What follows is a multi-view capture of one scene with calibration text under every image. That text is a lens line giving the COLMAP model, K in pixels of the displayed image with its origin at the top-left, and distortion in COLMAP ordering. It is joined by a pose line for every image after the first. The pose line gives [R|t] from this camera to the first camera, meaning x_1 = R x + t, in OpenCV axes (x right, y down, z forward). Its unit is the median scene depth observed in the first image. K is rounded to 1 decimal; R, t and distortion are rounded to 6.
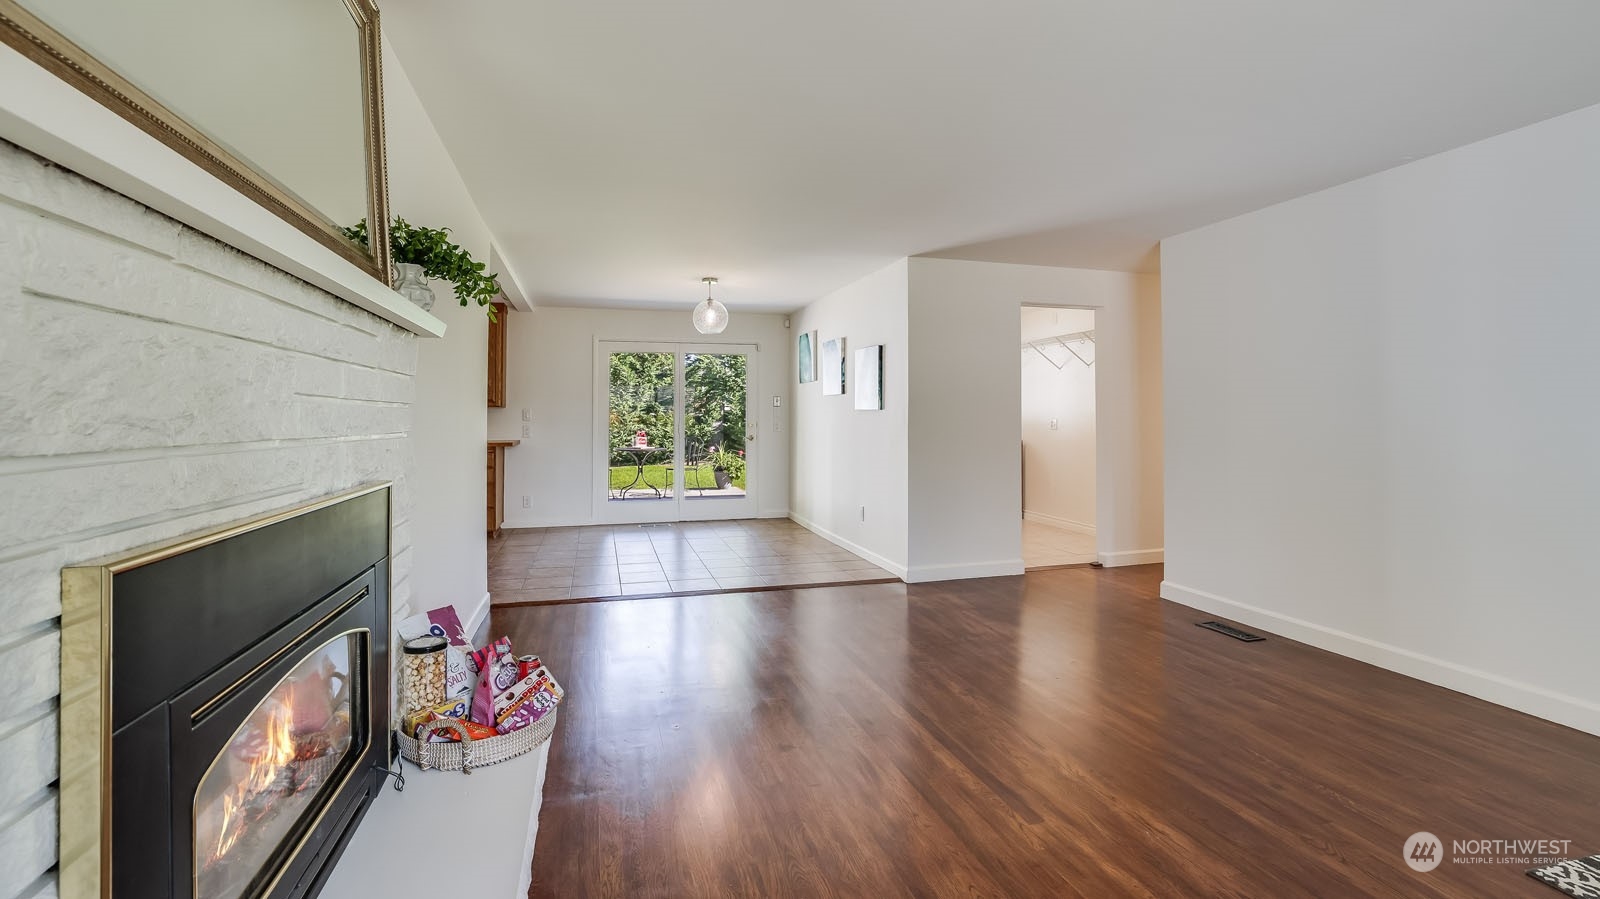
lens RADIAL K [[684.9, 0, 796.1], [0, 684.9, 439.4], [0, 0, 1]] dist [-0.065155, 0.012273]
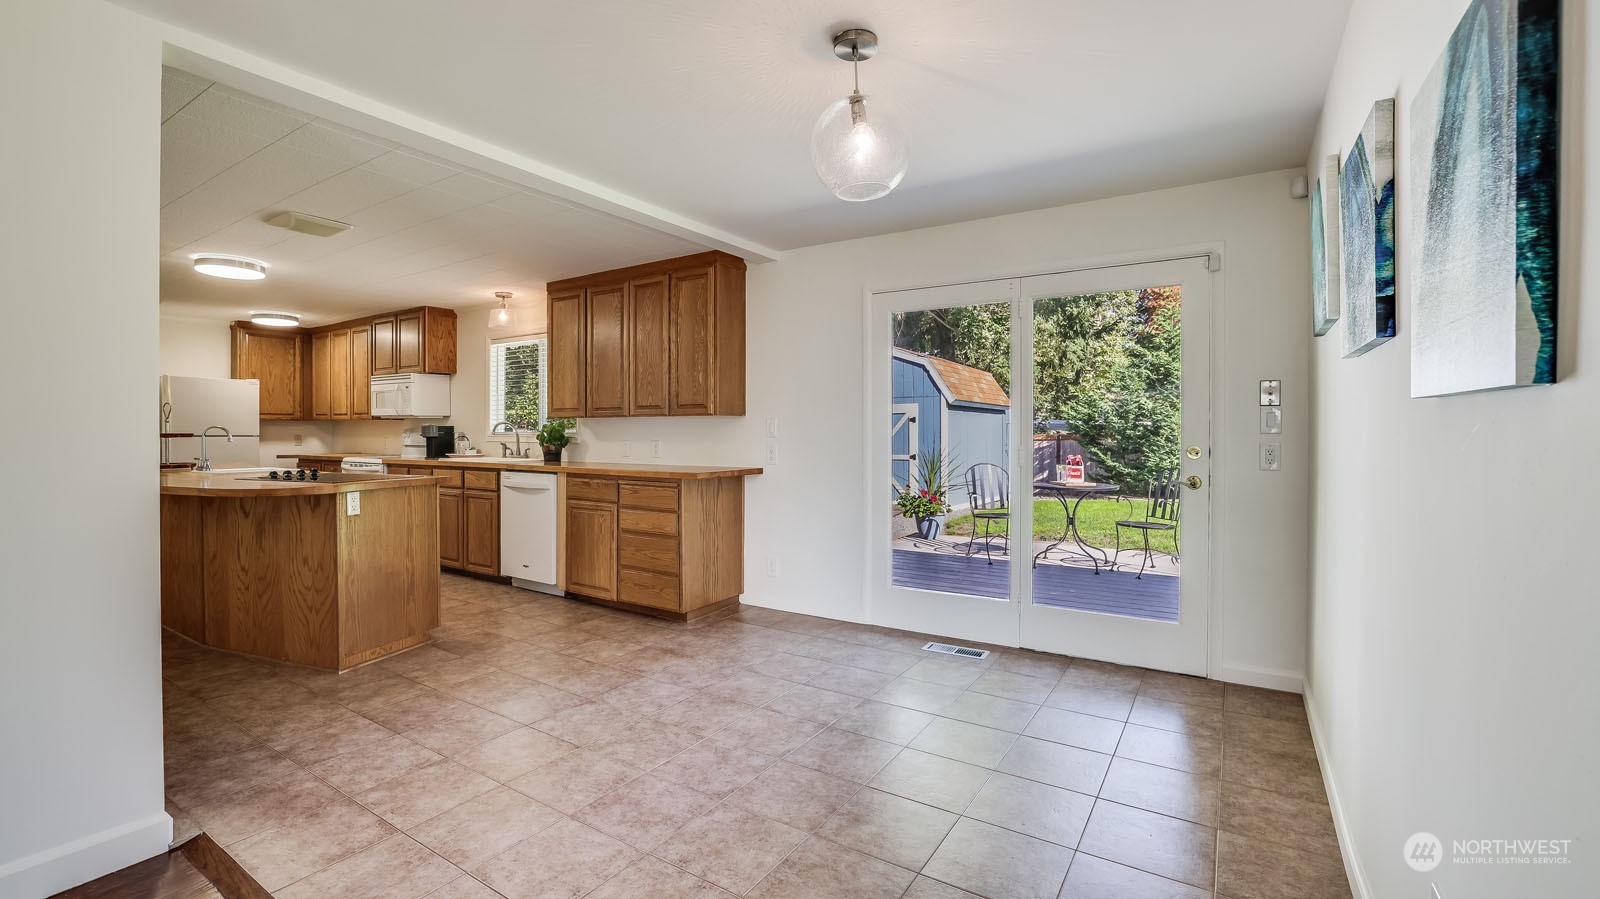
lens RADIAL K [[684.9, 0, 796.1], [0, 684.9, 439.4], [0, 0, 1]] dist [-0.065155, 0.012273]
pose [[0.655383, 0.004847, -0.755282, 0.083779], [-0.016107, 0.999842, -0.007561, -0.021756], [0.755125, 0.017121, 0.655357, 0.564862]]
